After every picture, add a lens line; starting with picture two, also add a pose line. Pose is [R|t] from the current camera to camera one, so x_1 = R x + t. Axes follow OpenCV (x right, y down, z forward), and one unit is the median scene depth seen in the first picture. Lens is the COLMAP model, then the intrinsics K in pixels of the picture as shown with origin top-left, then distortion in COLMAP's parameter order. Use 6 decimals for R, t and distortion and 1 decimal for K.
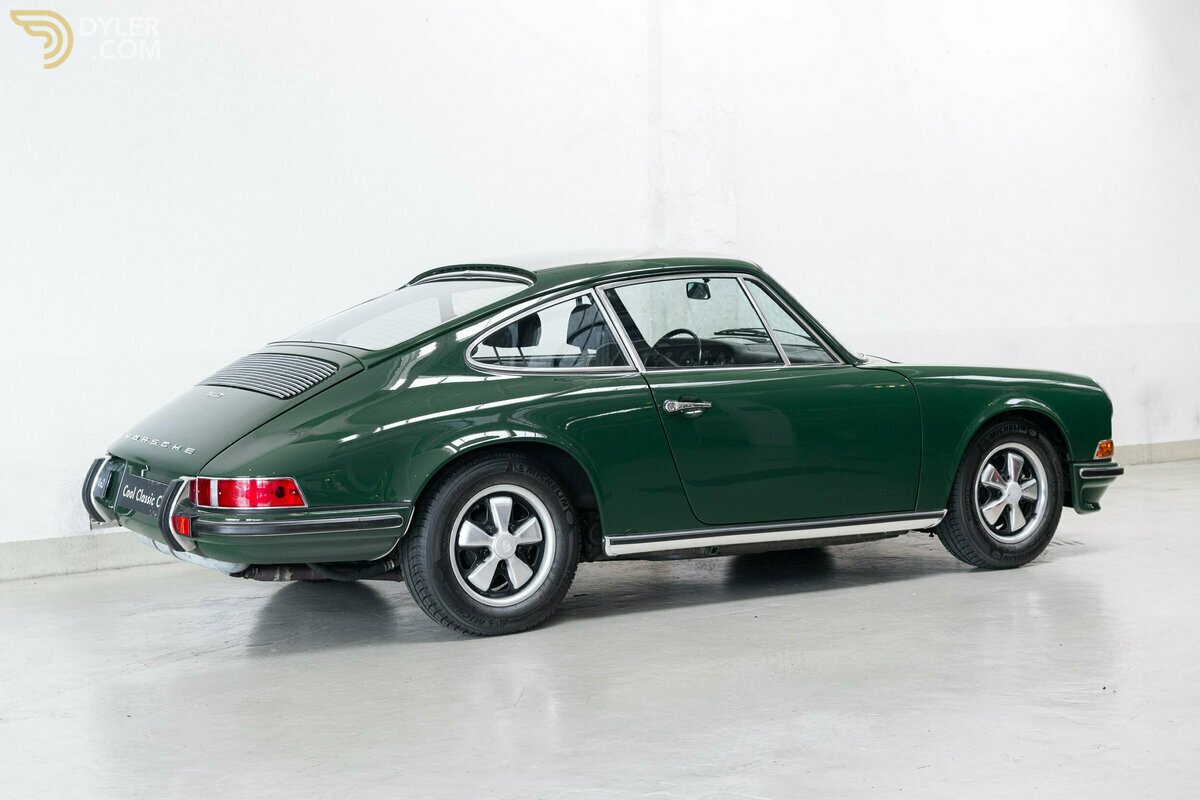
lens RADIAL K [[1570.1, 0, 598.9], [0, 1570.1, 401.0], [0, 0, 1]] dist [-0.061315, 0.000000]
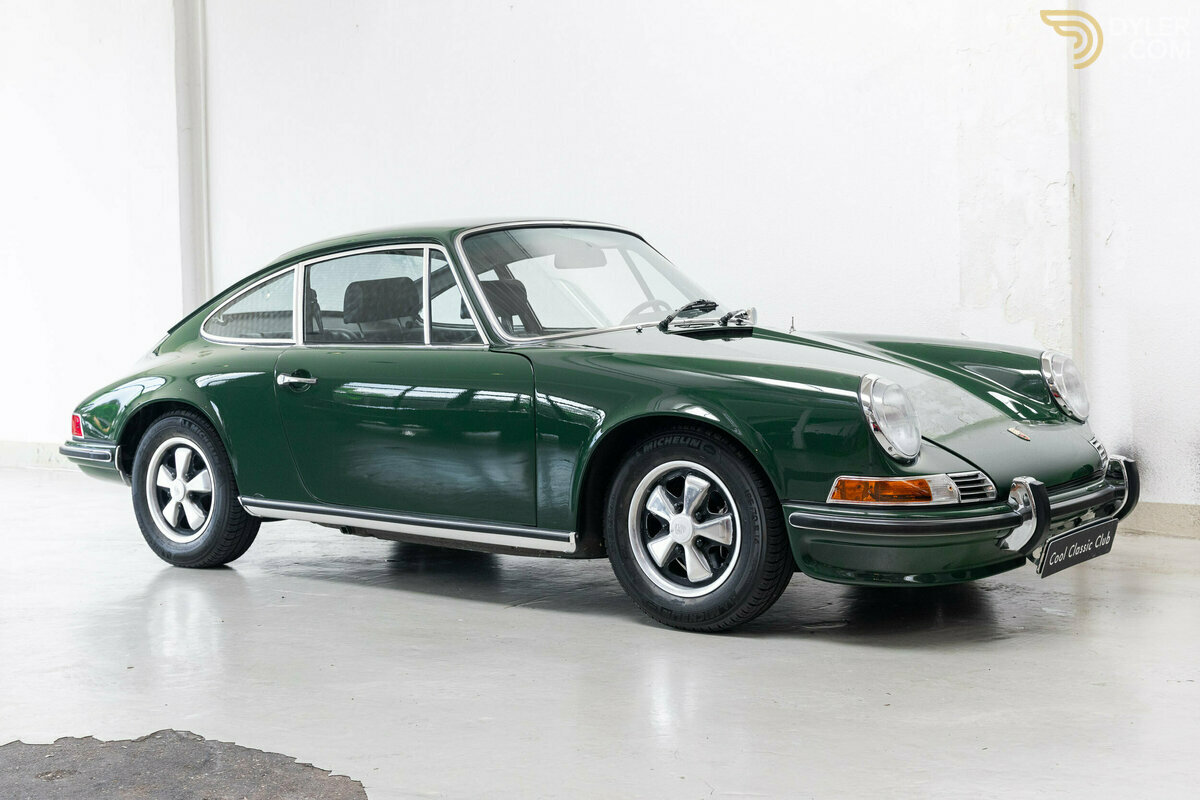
lens RADIAL K [[1734.4, 0, 600.7], [0, 1734.4, 400.7], [0, 0, 1]] dist [-0.119392, 0.000000]
pose [[0.355174, 0.059256, -0.932920, 1.089856], [-0.036396, 0.998109, 0.049540, -0.043368], [0.934092, 0.016359, 0.356659, 0.731140]]
